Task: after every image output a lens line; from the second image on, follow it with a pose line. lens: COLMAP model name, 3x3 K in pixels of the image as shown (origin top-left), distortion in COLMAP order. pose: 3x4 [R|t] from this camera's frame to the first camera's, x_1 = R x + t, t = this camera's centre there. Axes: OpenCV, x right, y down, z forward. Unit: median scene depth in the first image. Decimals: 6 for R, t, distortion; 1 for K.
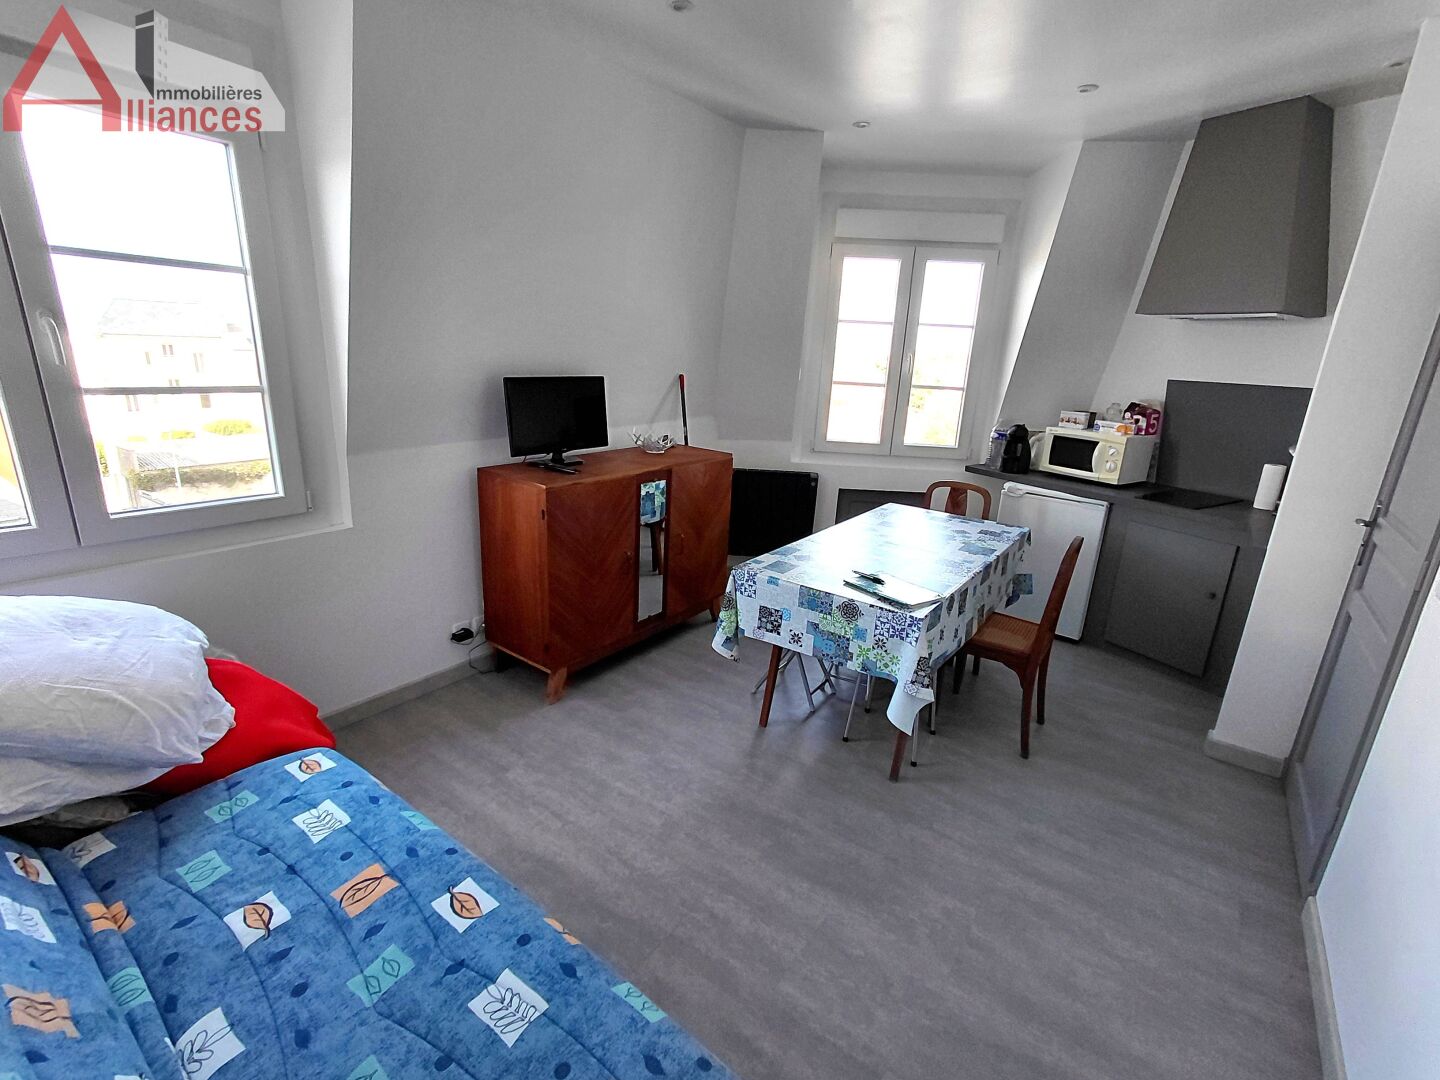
lens RADIAL K [[664.0, 0, 713.0], [0, 664.0, 541.6], [0, 0, 1]] dist [0.005136, -0.004134]
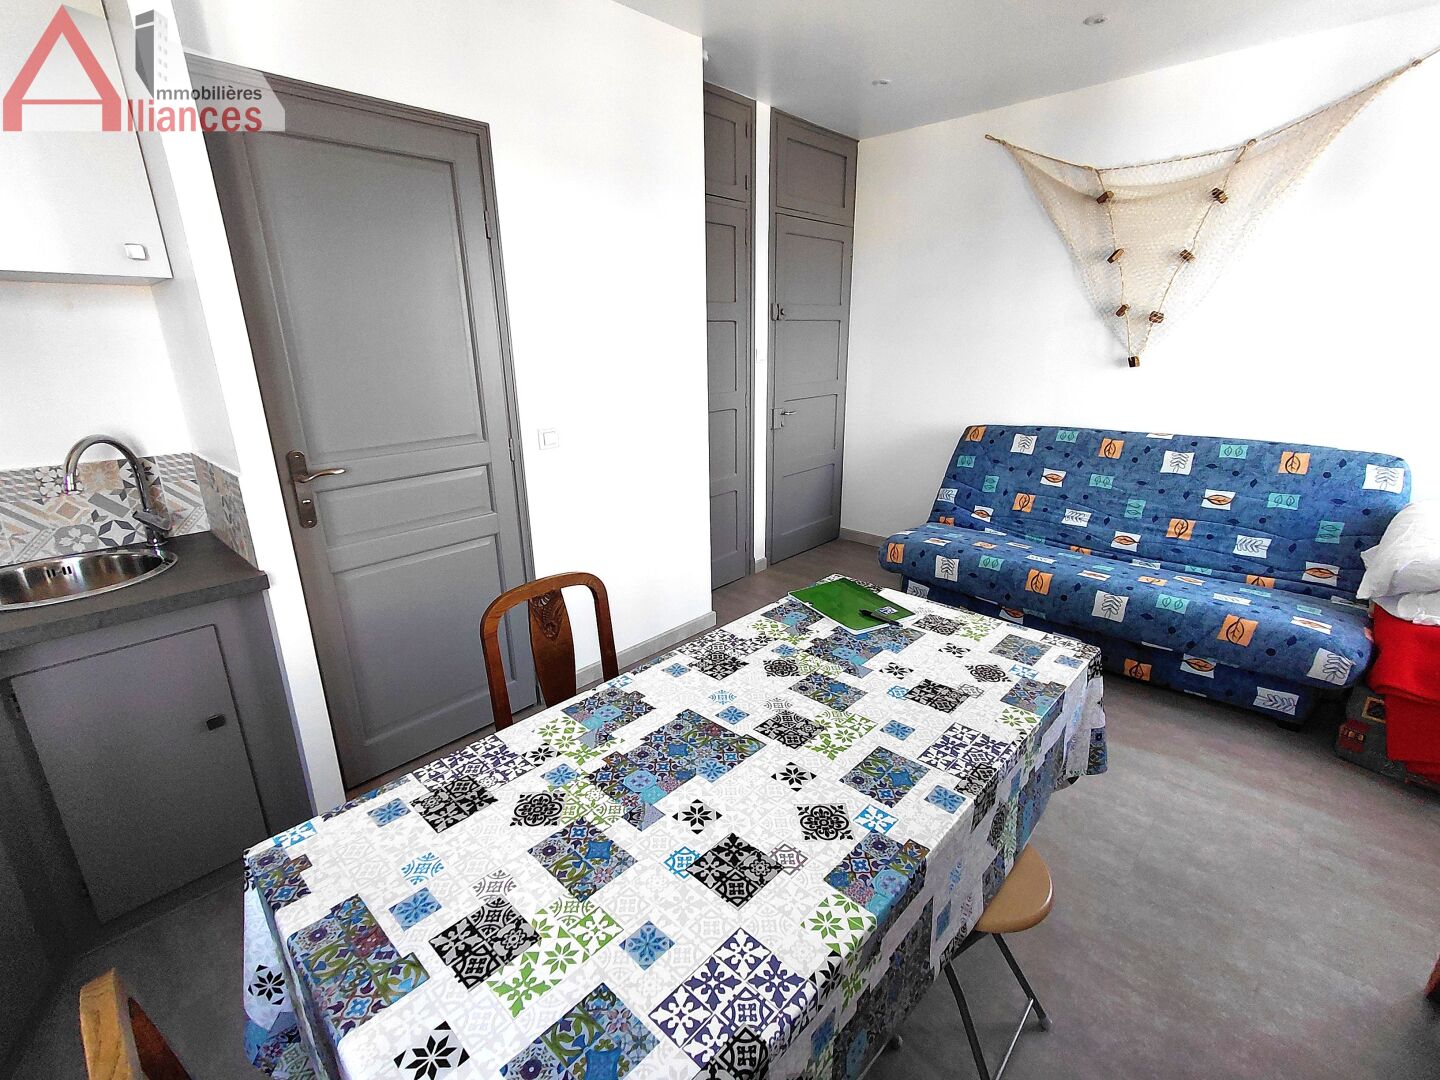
lens RADIAL K [[664.0, 0, 721.0], [0, 664.0, 541.5], [0, 0, 1]] dist [0.005136, -0.004134]
pose [[-0.992931, -0.068664, 0.096816, 0.377063], [-0.002134, 0.825880, 0.563843, -0.453468], [-0.118674, 0.559650, -0.820188, 1.724627]]
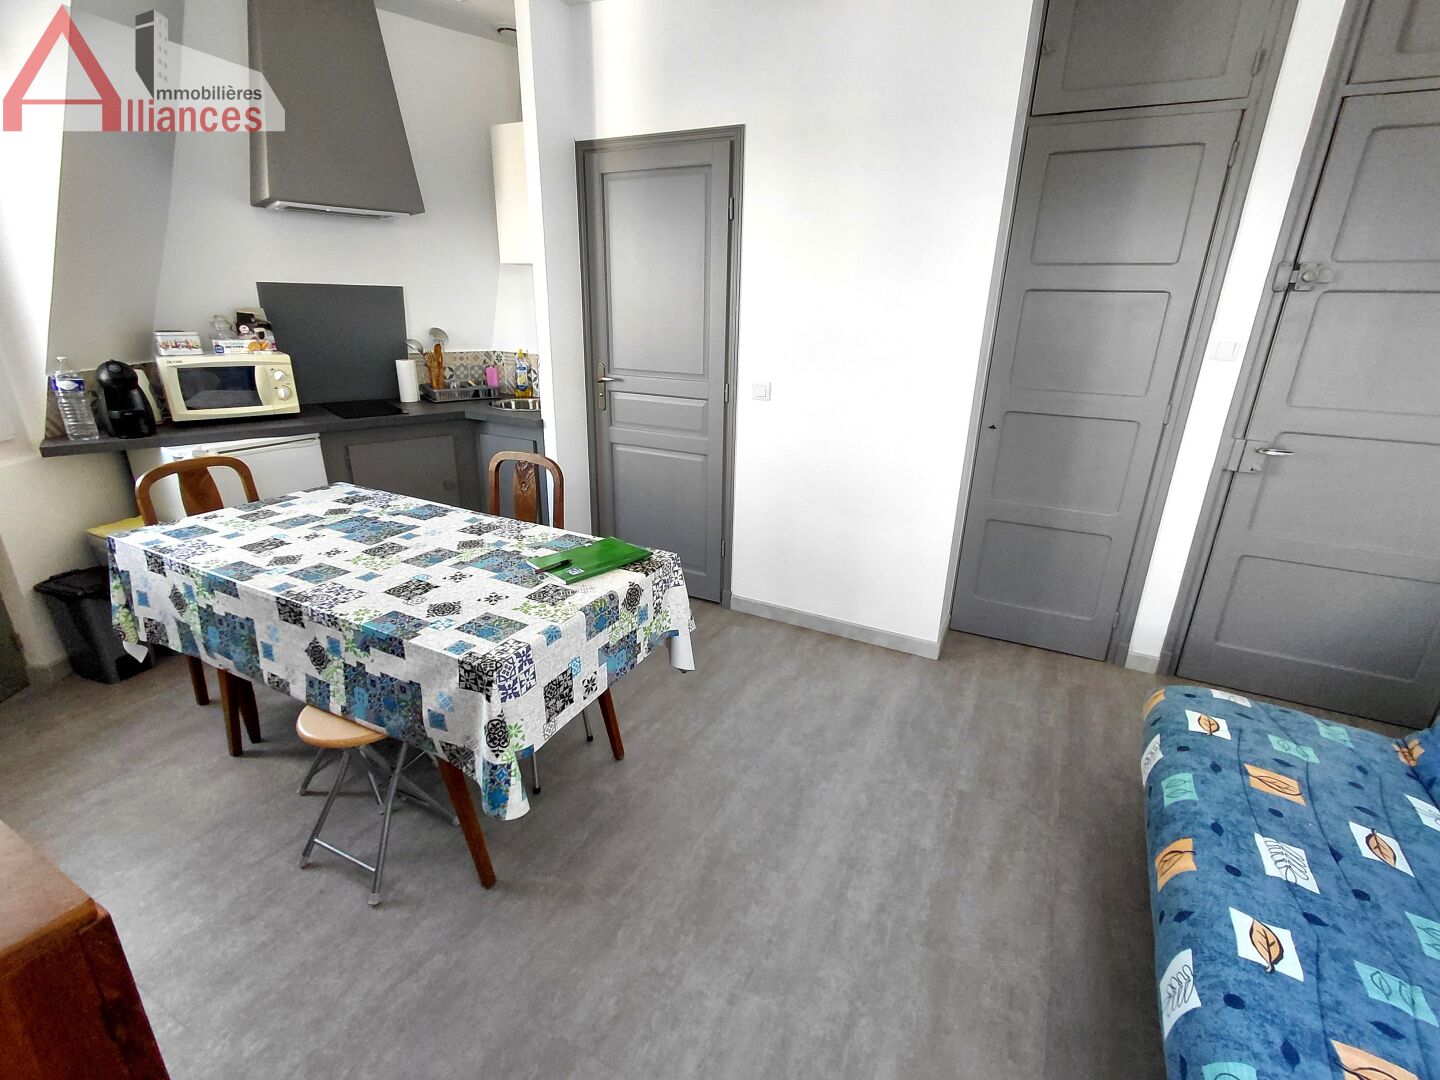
lens RADIAL K [[664.0, 0, 713.1], [0, 664.0, 537.1], [0, 0, 1]] dist [0.005136, -0.004134]
pose [[-0.153780, -0.380085, 0.912078, -0.511157], [0.251829, 0.877501, 0.408135, -0.261368], [-0.955476, 0.292451, -0.039225, 0.945100]]
